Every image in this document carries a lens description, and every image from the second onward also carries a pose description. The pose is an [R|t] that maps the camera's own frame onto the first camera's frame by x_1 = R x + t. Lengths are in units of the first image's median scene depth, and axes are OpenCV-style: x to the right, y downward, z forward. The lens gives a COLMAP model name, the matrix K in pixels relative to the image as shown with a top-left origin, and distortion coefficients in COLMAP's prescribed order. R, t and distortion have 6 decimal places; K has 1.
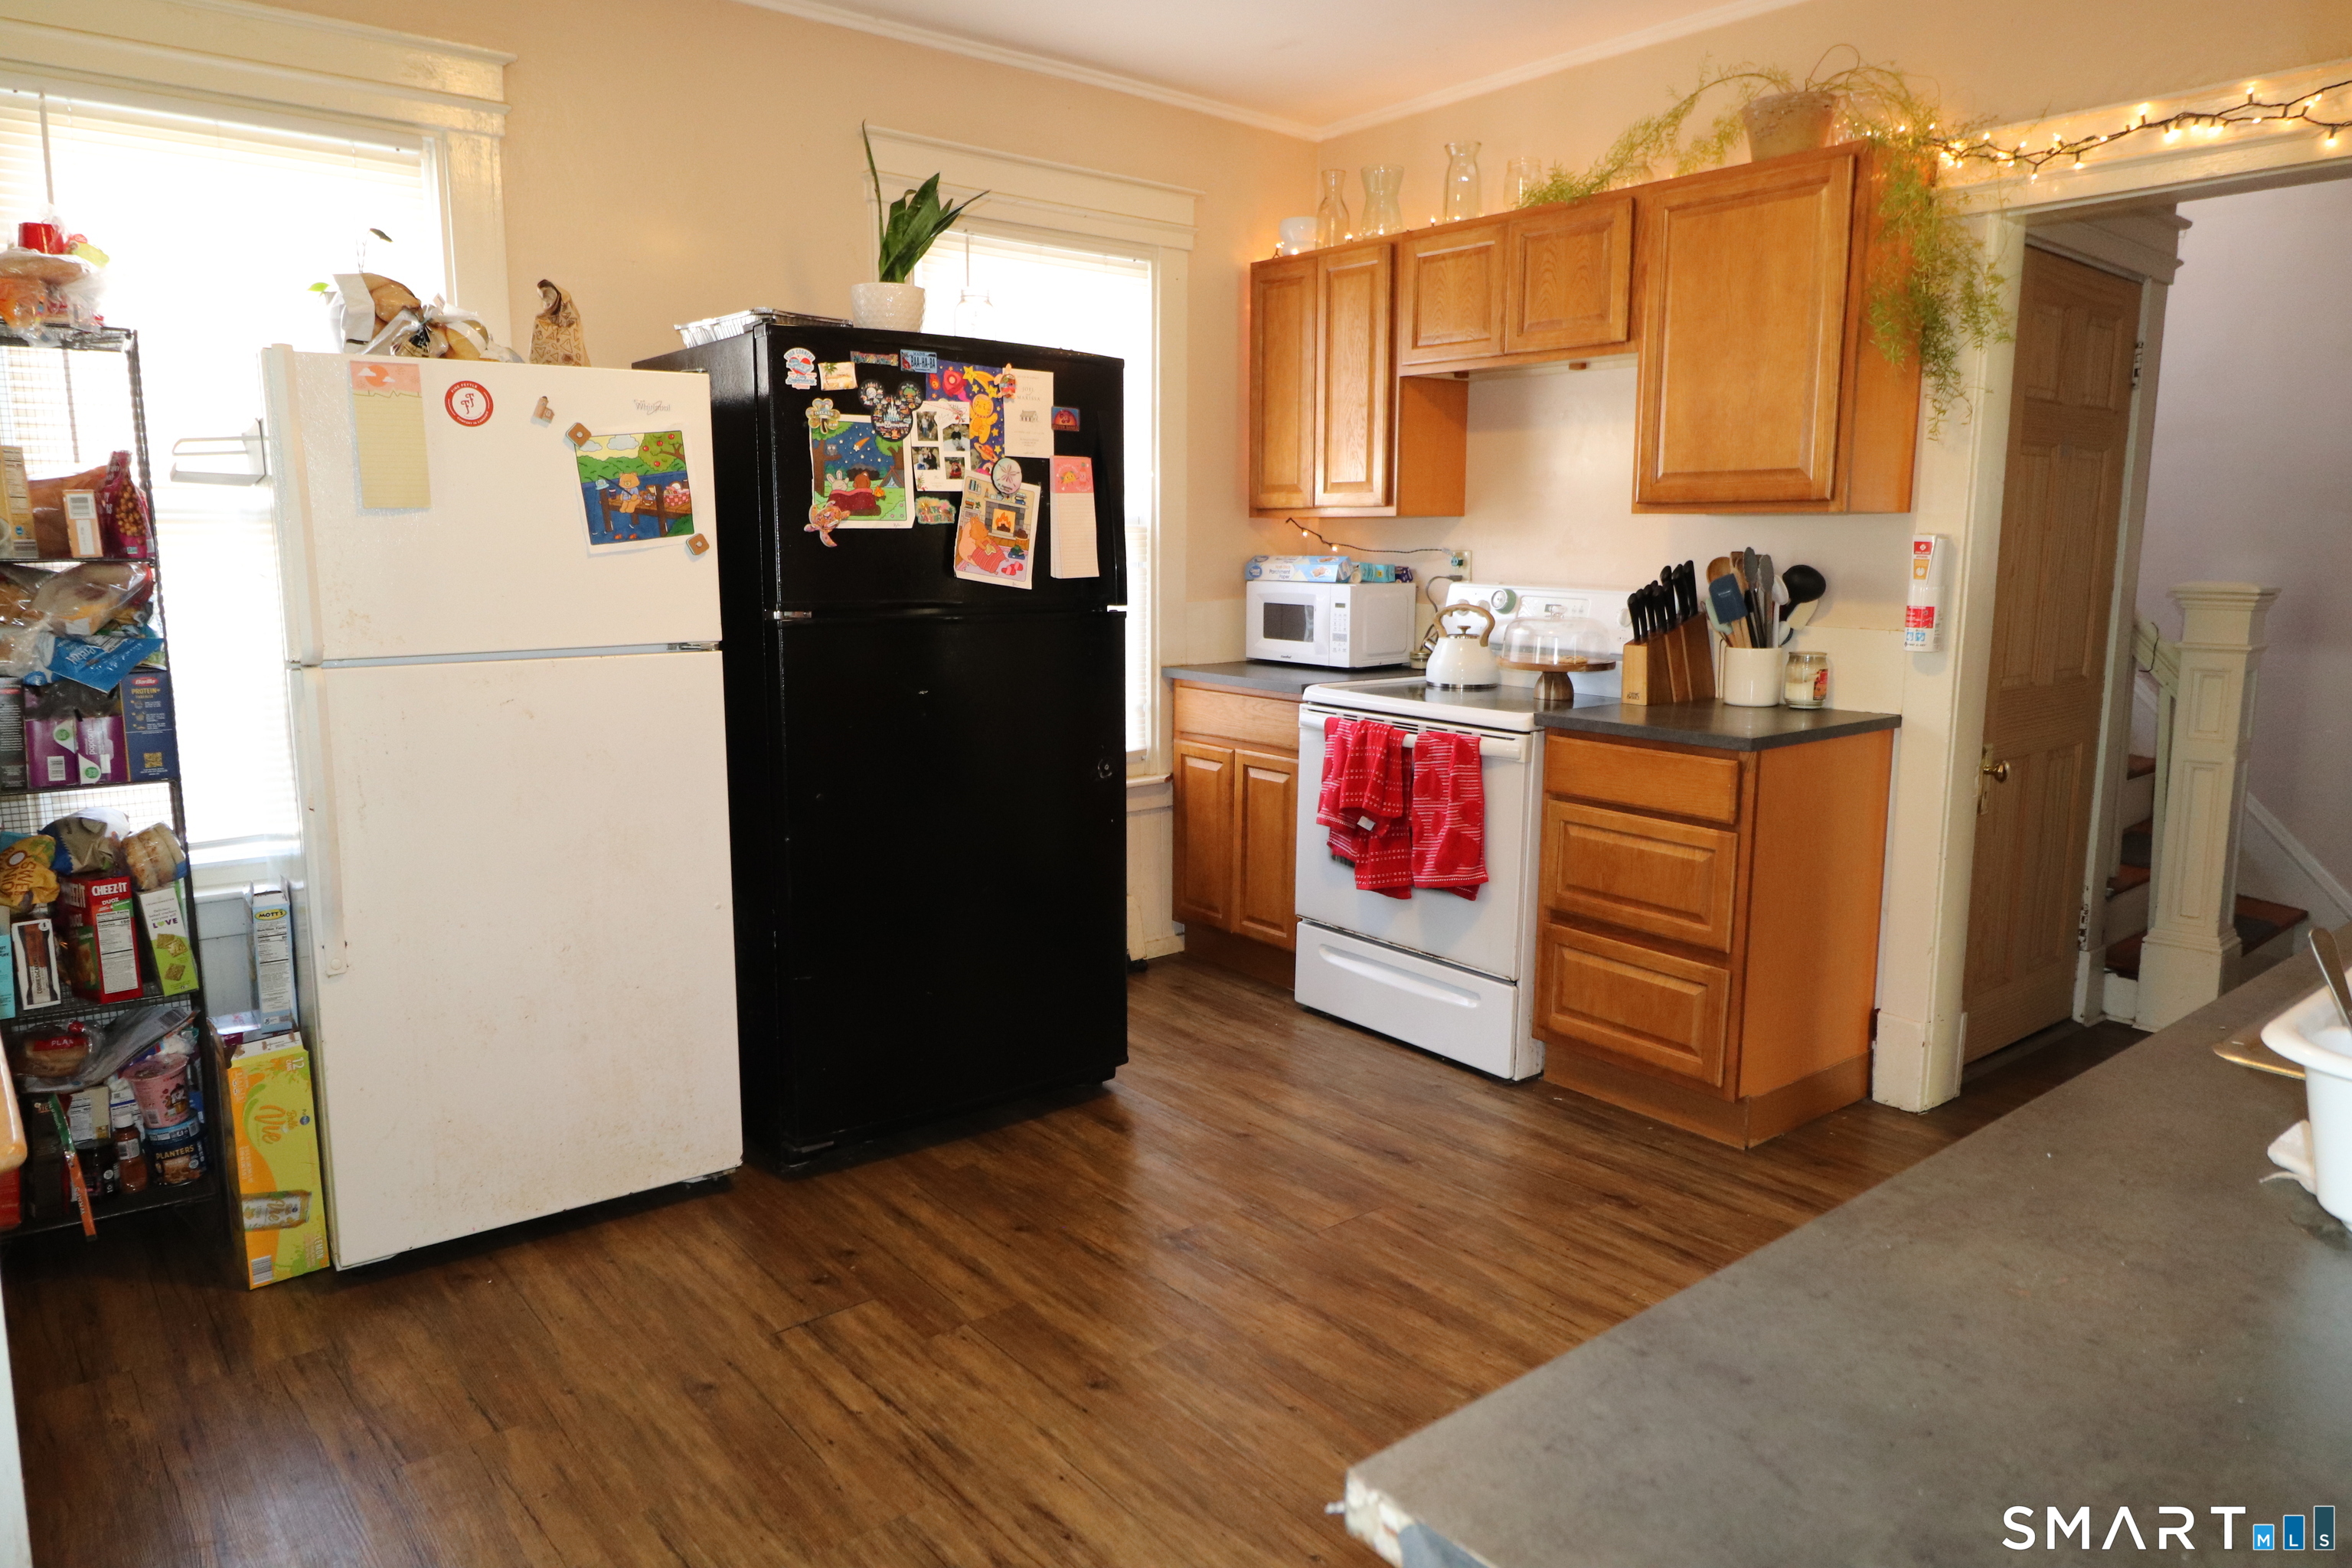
lens RADIAL K [[1522.1, 0, 1173.4], [0, 1522.1, 781.2], [0, 0, 1]] dist [0.017317, -0.007771]
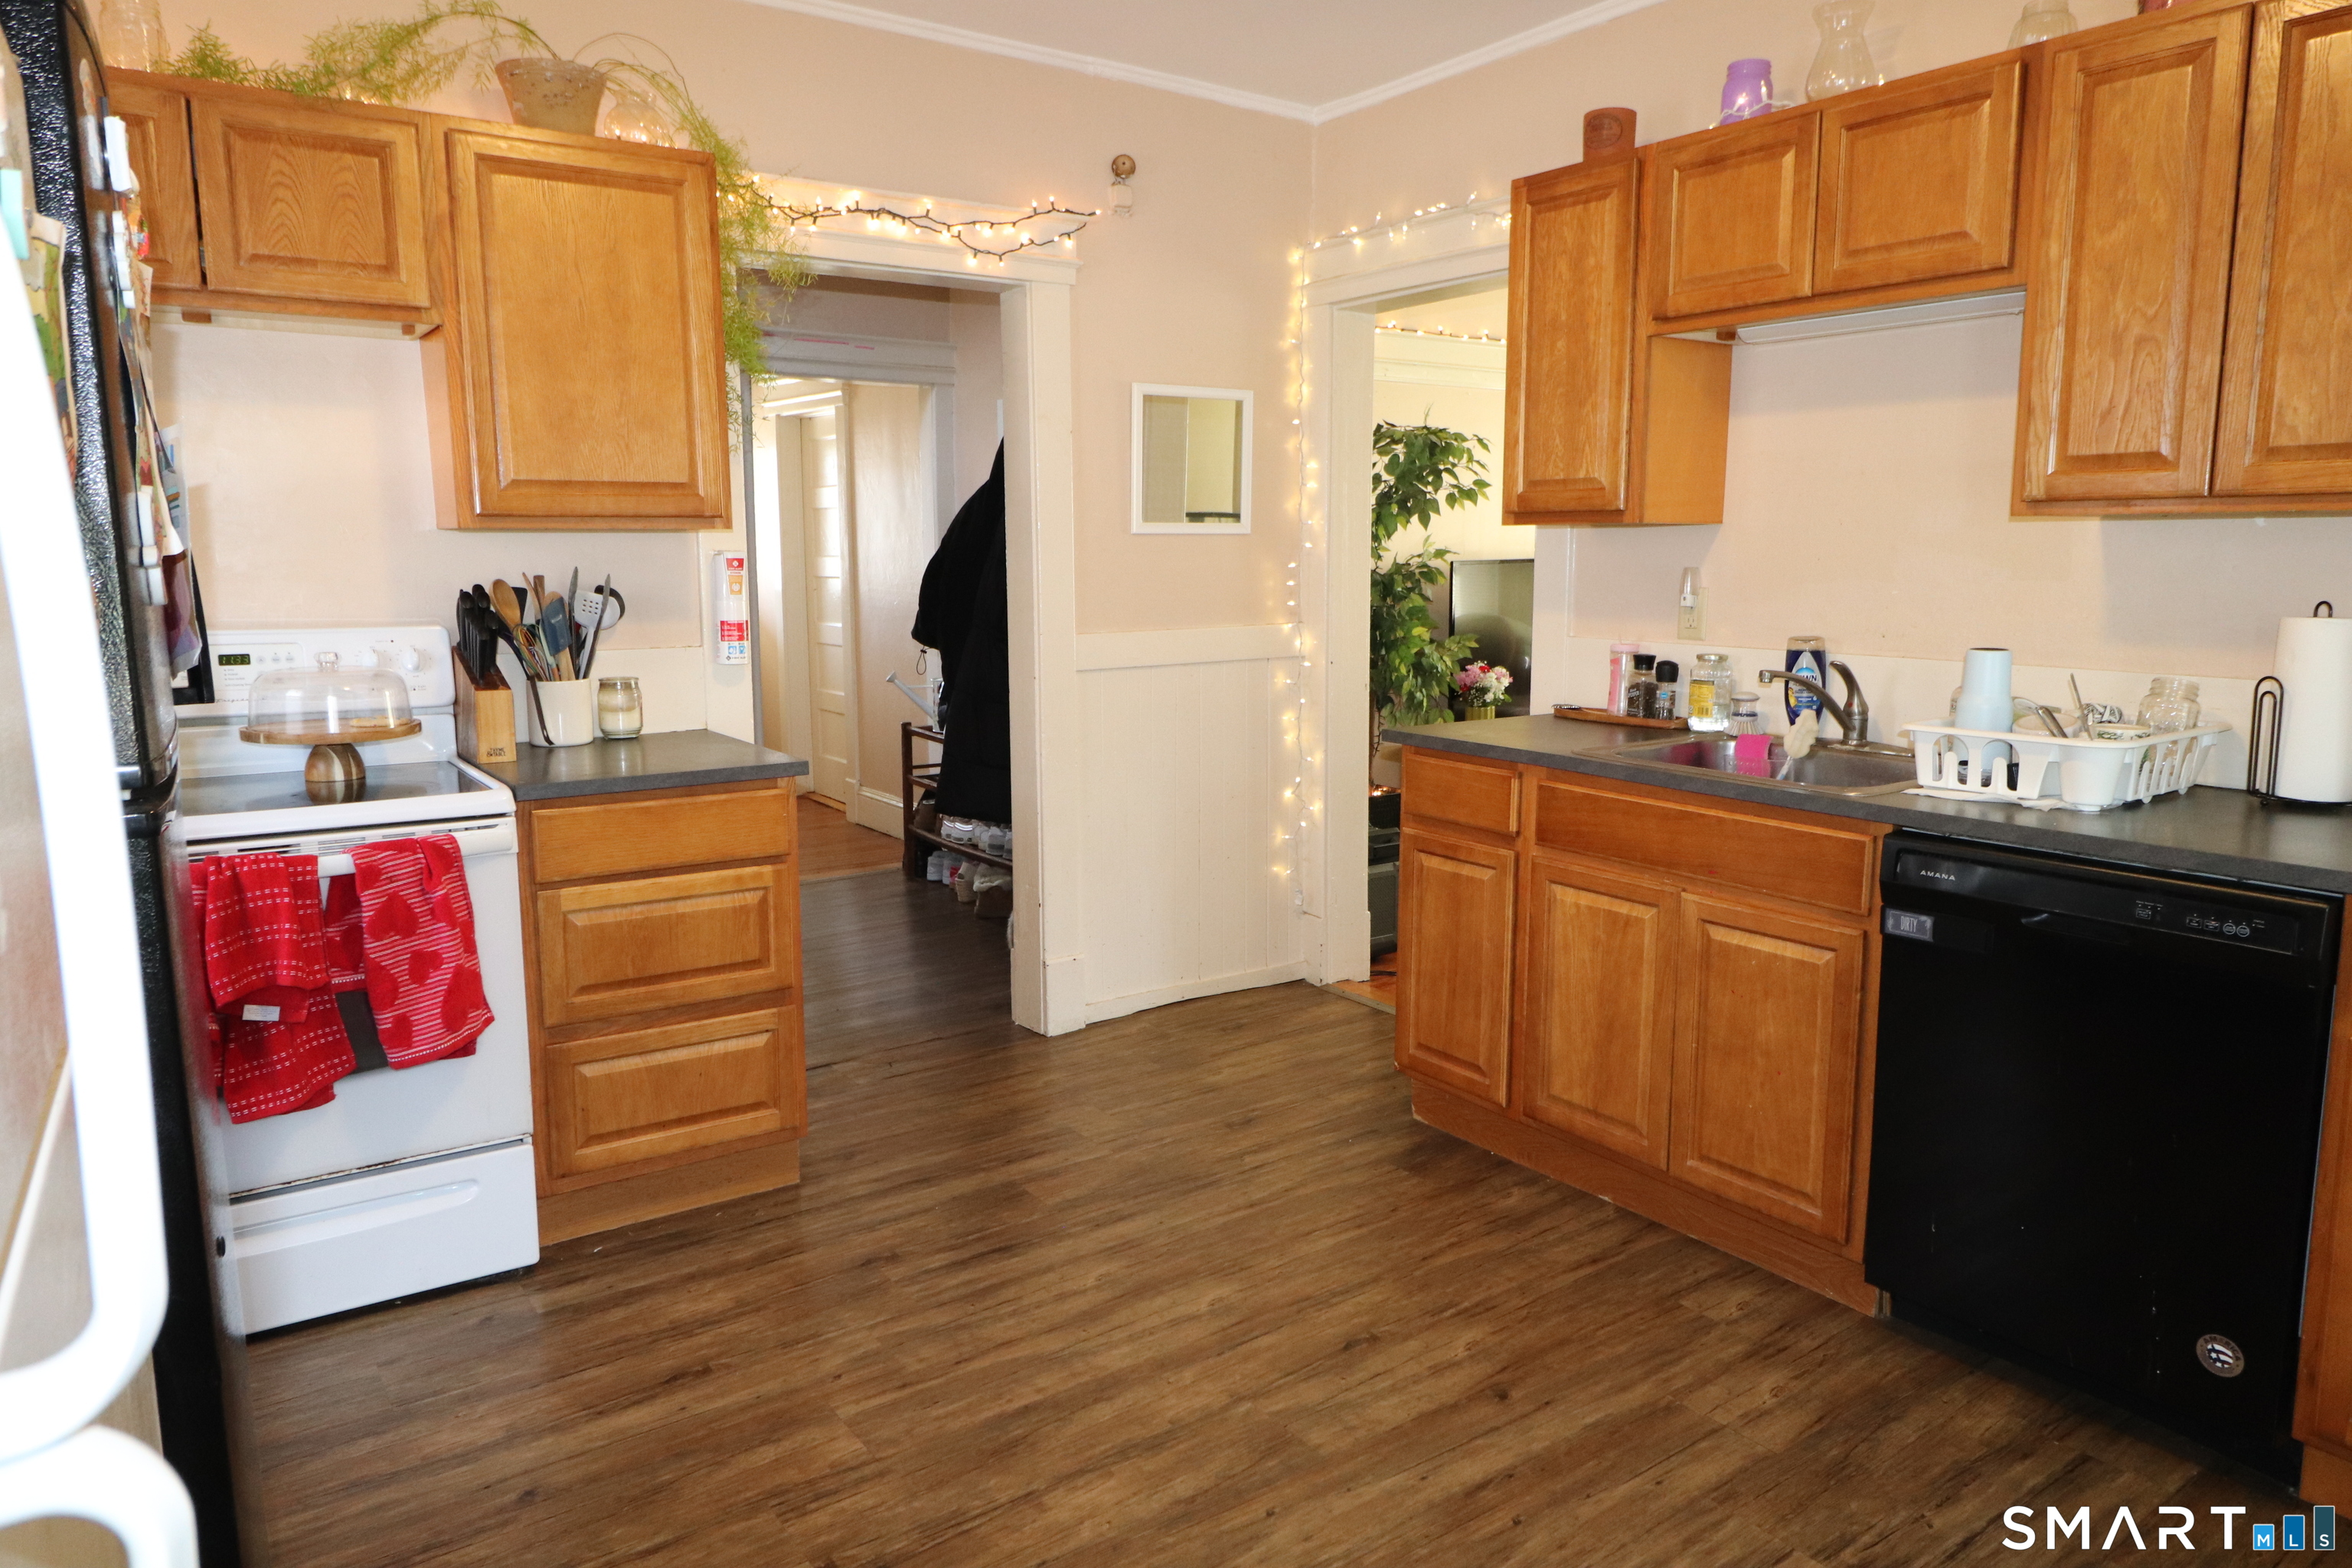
lens RADIAL K [[1522.1, 0, 1168.6], [0, 1522.1, 781.9], [0, 0, 1]] dist [0.017317, -0.007771]
pose [[0.066756, -0.158623, 0.985080, -0.516338], [0.167599, 0.975037, 0.145648, -0.107297], [-0.983593, 0.155375, 0.091674, 0.623116]]
